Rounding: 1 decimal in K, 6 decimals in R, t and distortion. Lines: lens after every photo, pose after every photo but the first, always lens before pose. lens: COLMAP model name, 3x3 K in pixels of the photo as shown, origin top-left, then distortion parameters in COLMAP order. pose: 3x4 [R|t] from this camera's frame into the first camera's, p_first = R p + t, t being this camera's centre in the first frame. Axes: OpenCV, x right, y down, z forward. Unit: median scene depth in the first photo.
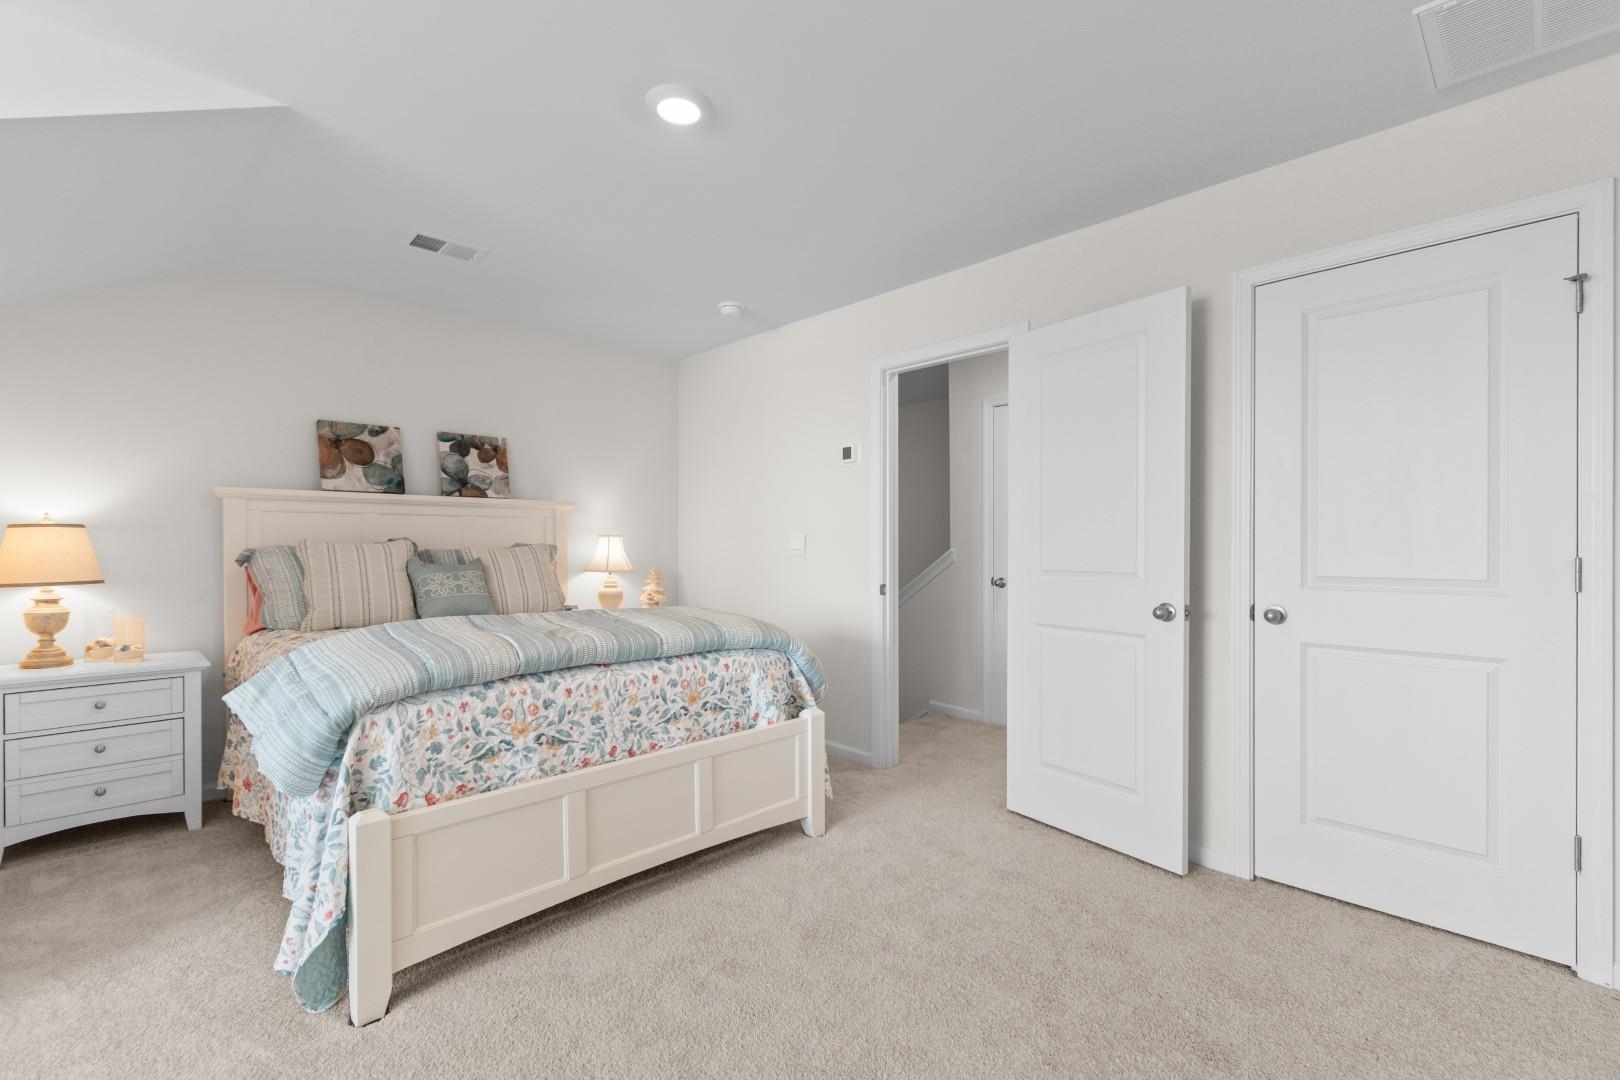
lens RADIAL K [[721.8, 0, 800.4], [0, 721.8, 543.1], [0, 0, 1]] dist [0.002964, -0.001481]
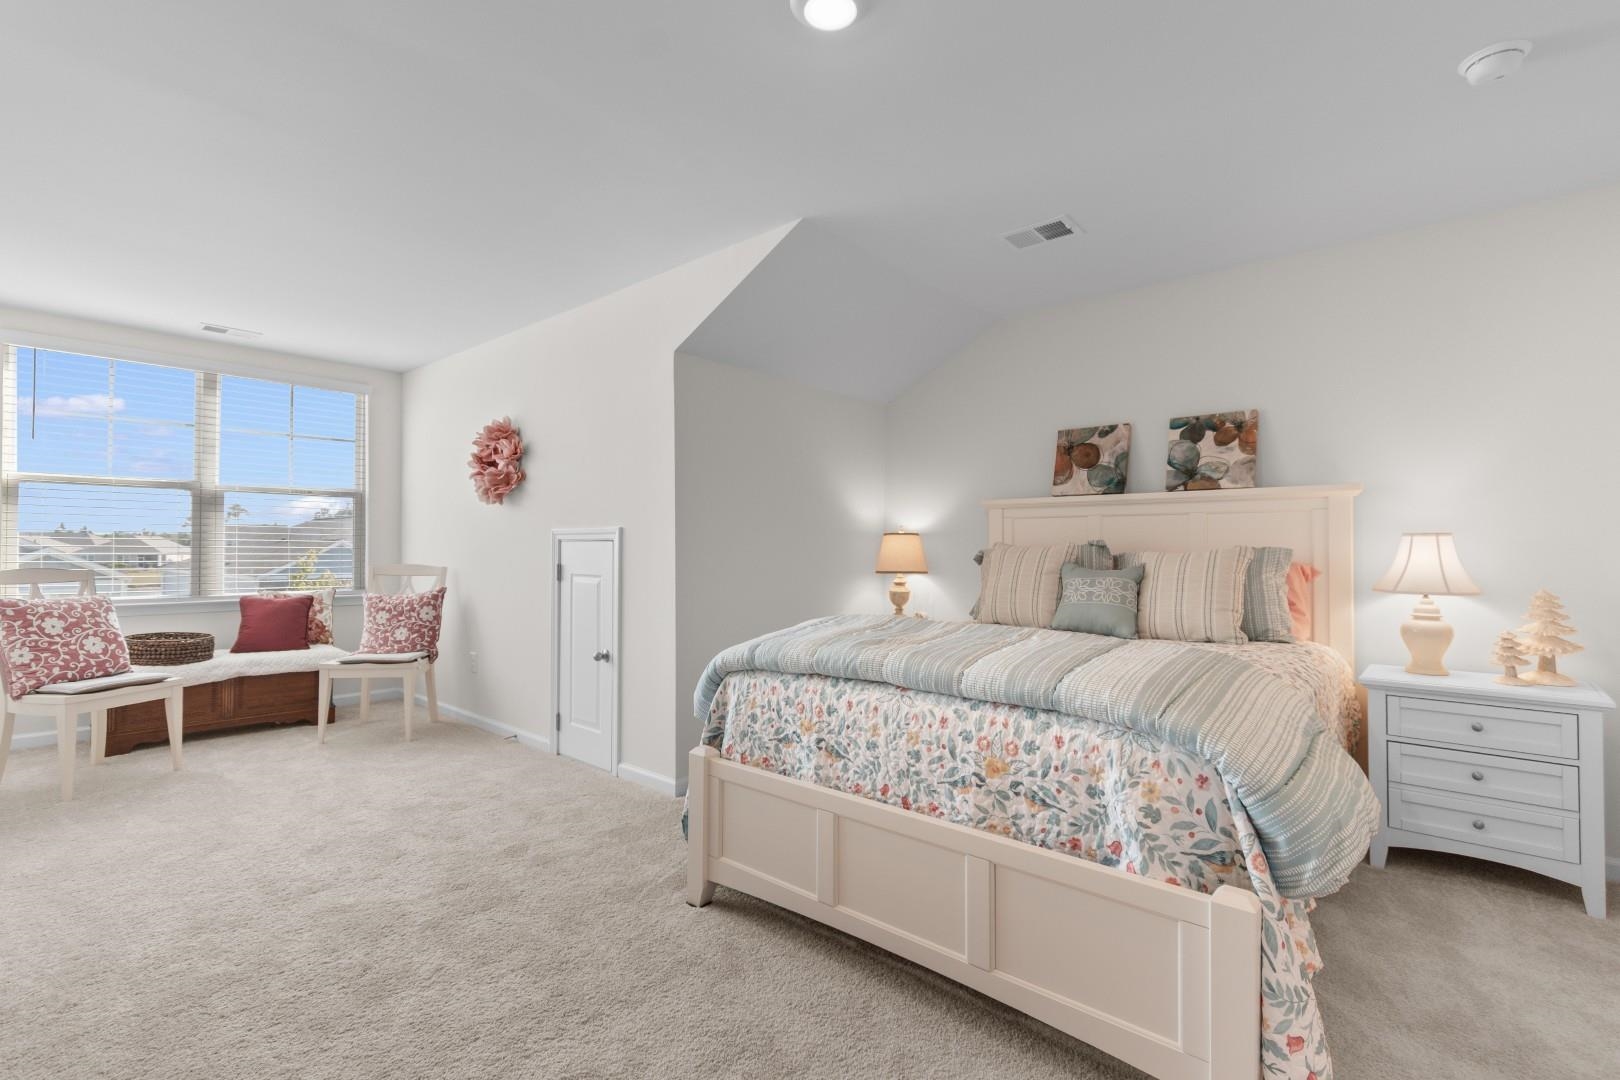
lens RADIAL K [[721.8, 0, 798.2], [0, 721.8, 535.8], [0, 0, 1]] dist [0.002964, -0.001481]
pose [[0.086371, -0.015134, -0.996148, 0.535554], [-0.001976, 0.999880, -0.015362, 0.003692], [0.996261, 0.003296, 0.086331, 0.764506]]
